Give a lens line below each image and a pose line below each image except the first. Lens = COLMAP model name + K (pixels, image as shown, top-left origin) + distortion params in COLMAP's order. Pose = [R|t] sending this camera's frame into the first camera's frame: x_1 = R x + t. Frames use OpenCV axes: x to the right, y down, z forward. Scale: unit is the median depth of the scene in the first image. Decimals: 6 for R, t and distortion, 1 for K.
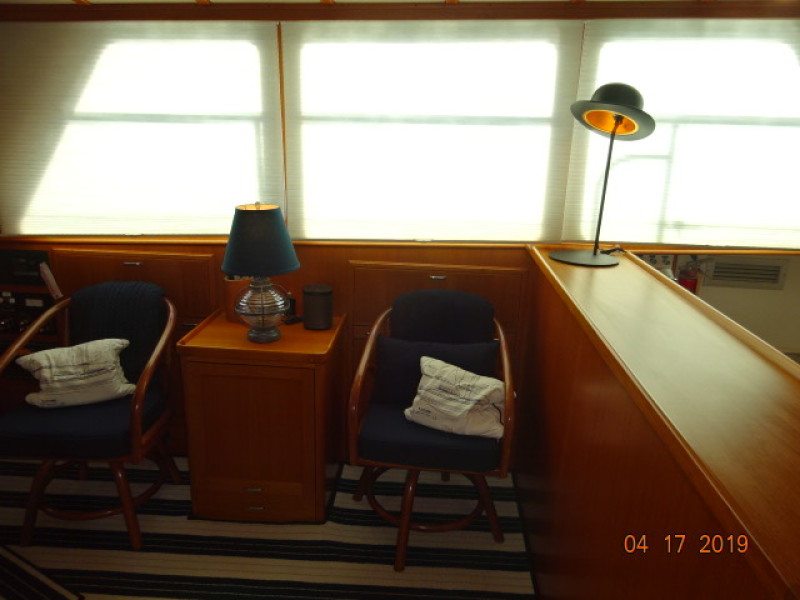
lens RADIAL K [[587.3, 0, 400.0], [0, 587.3, 300.0], [0, 0, 1]] dist [-0.002211, -0.005101]
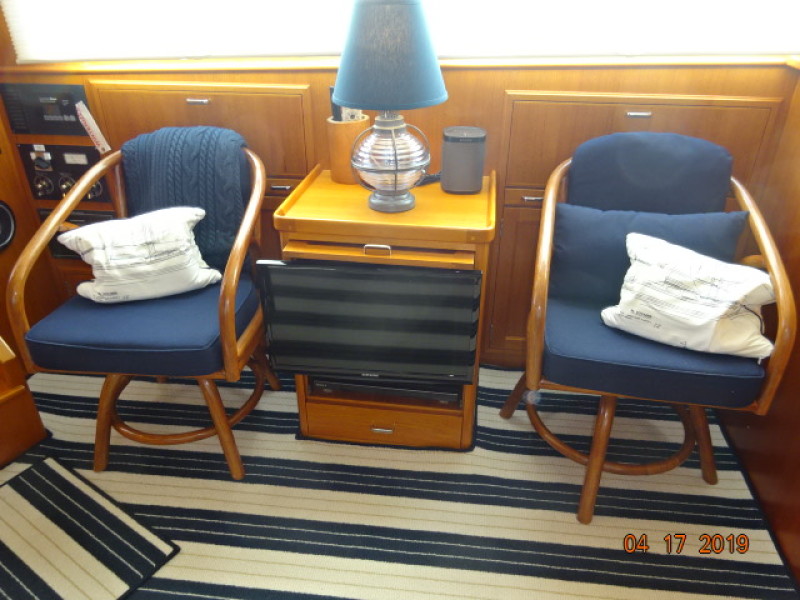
lens RADIAL K [[587.3, 0, 400.0], [0, 587.3, 300.0], [0, 0, 1]] dist [-0.002211, -0.005101]
pose [[0.996502, 0.011282, -0.082805, -0.166444], [0.007816, 0.973921, 0.226751, 0.015898], [0.083204, -0.226605, 0.970426, 0.303440]]
